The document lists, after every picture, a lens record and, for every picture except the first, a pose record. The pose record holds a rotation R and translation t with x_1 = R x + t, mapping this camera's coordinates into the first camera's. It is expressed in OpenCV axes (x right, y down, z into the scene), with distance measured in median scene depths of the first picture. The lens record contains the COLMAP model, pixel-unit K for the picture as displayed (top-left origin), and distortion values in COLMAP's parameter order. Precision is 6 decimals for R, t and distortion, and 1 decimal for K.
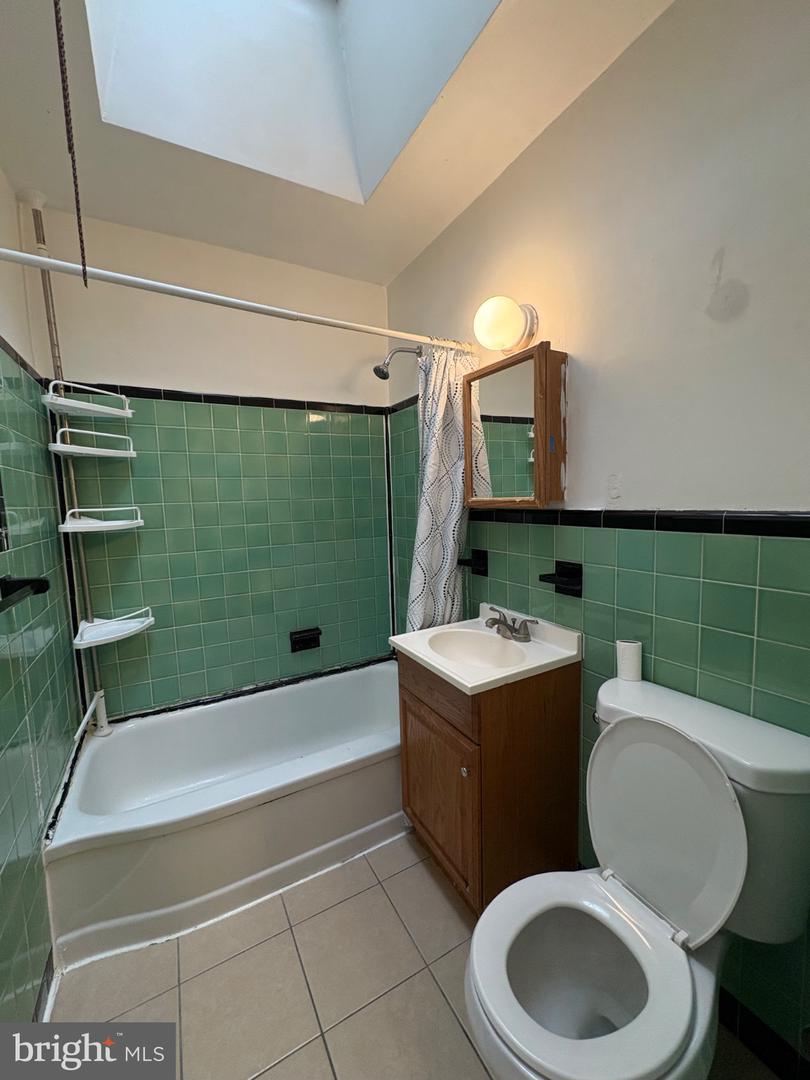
lens RADIAL K [[430.9, 0, 403.1], [0, 430.9, 541.4], [0, 0, 1]] dist [0.000719, 0.000147]
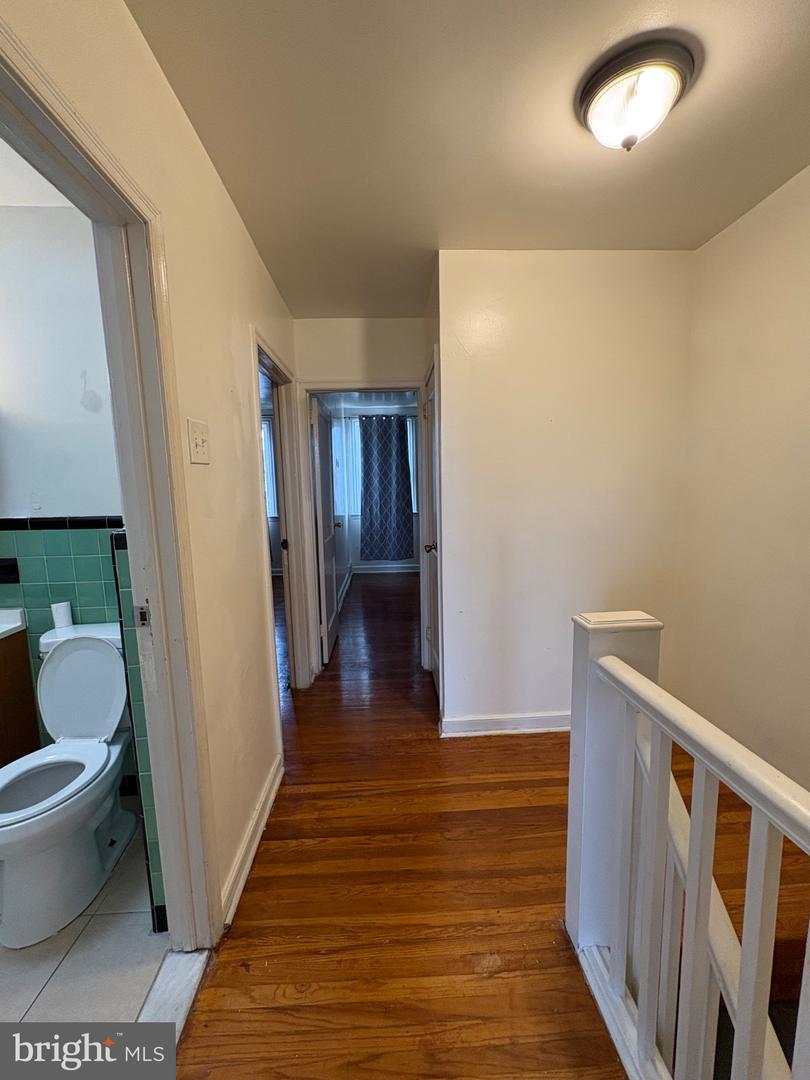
lens RADIAL K [[430.9, 0, 399.3], [0, 430.9, 538.7], [0, 0, 1]] dist [0.000719, 0.000147]
pose [[0.447329, -0.094033, 0.889412, -0.278993], [0.090710, 0.994100, 0.059478, 0.023592], [-0.889757, 0.054073, 0.453220, -0.780552]]
